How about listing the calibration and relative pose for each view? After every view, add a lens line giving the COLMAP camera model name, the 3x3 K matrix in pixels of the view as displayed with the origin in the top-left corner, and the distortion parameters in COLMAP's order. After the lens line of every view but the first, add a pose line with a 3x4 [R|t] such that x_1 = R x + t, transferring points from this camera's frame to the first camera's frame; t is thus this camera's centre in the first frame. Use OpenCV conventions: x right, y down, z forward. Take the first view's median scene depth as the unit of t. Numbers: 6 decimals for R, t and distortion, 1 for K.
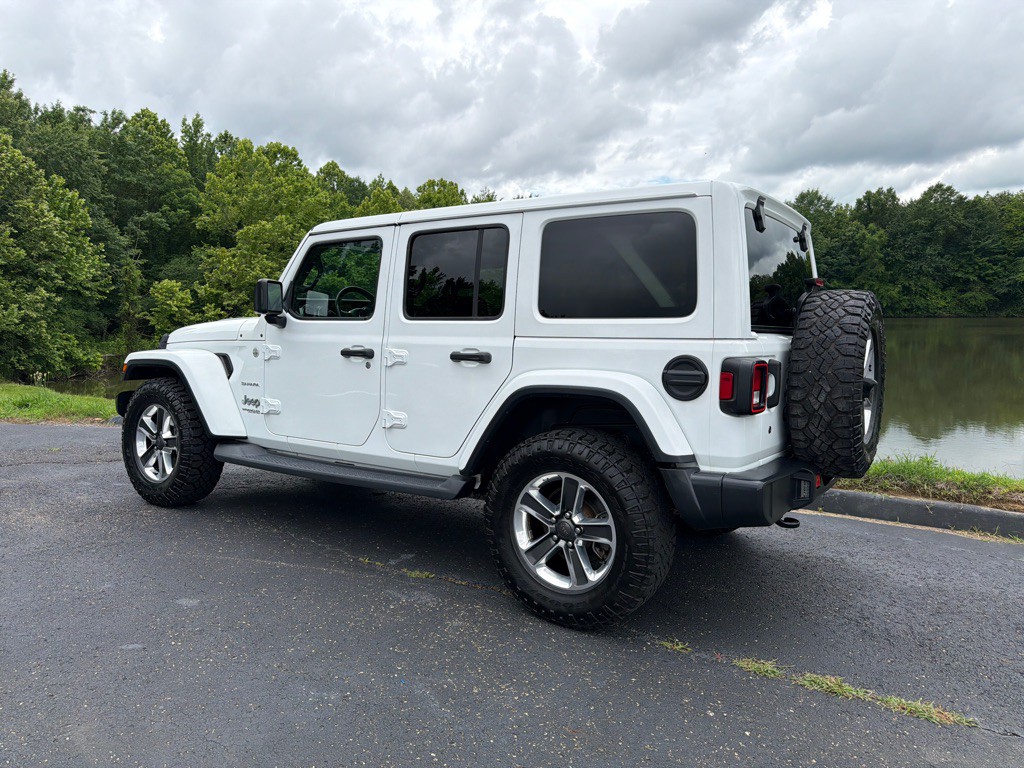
lens RADIAL K [[717.5, 0, 512.6], [0, 717.5, 383.1], [0, 0, 1]] dist [0.062068, -0.074671]
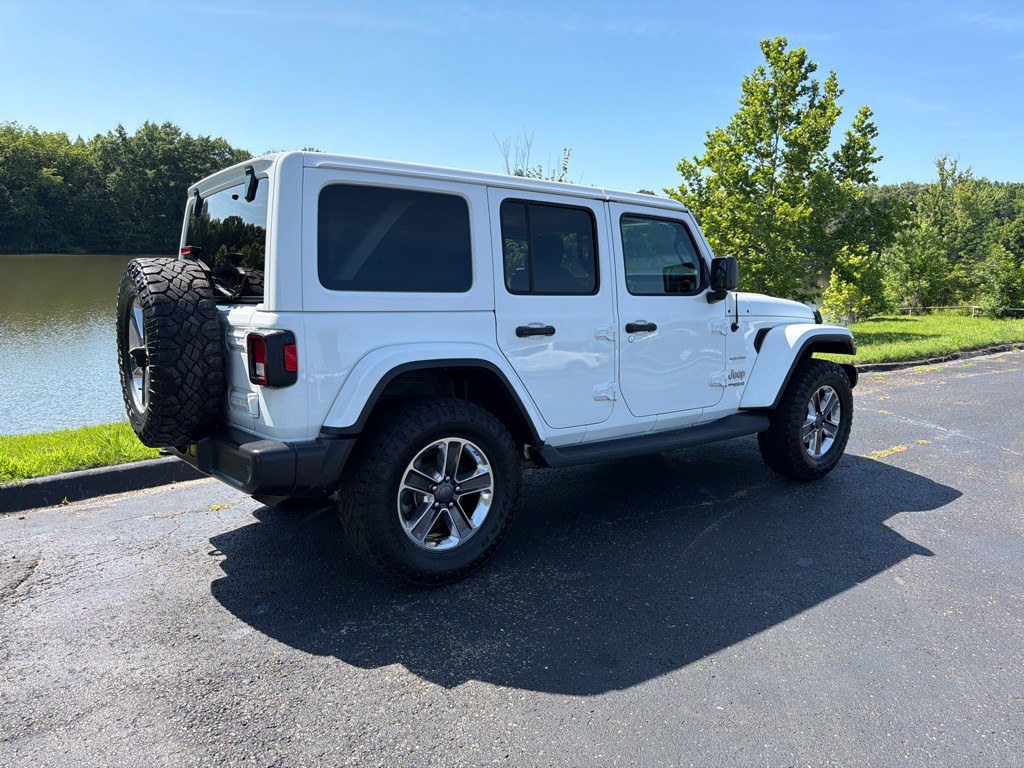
lens RADIAL K [[729.3, 0, 509.0], [0, 729.3, 386.6], [0, 0, 1]] dist [0.047386, -0.067337]
pose [[0.346836, -0.163763, 0.923519, -1.140035], [0.077802, 0.986269, 0.145671, -0.117537], [-0.934693, 0.021327, 0.354814, 0.736282]]
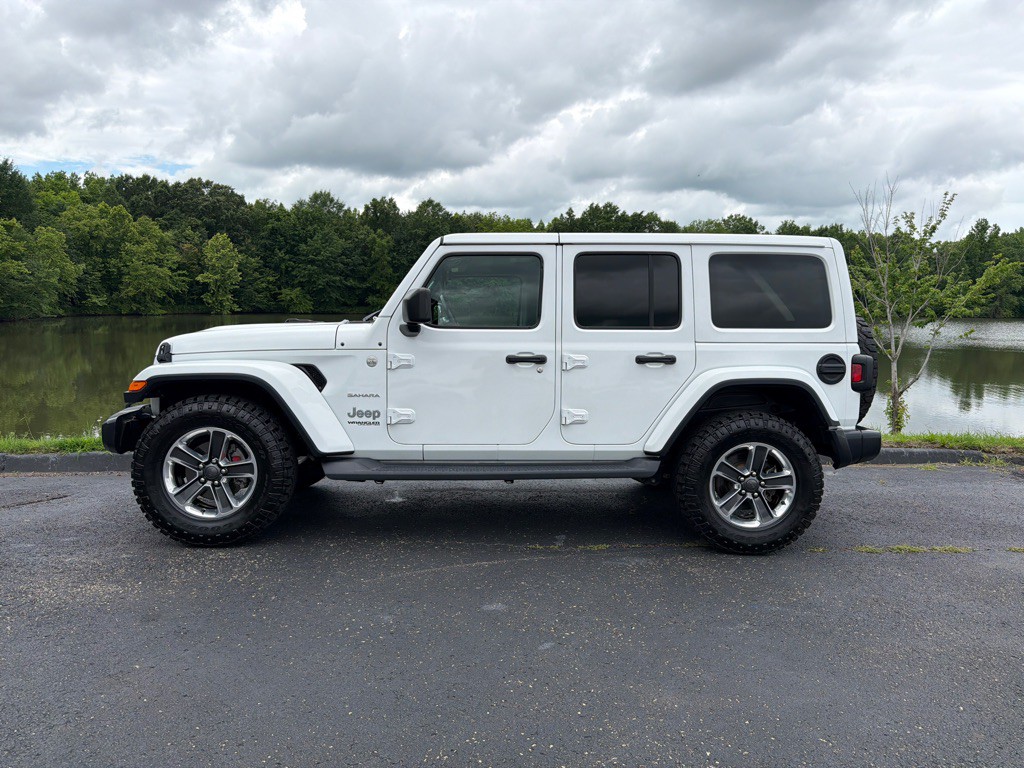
lens RADIAL K [[718.2, 0, 509.2], [0, 718.2, 387.9], [0, 0, 1]] dist [0.074440, -0.097308]
pose [[0.796778, -0.052861, 0.601956, -0.752146], [0.044457, 0.998595, 0.028847, -0.025983], [-0.602635, 0.003777, 0.798008, 0.124742]]
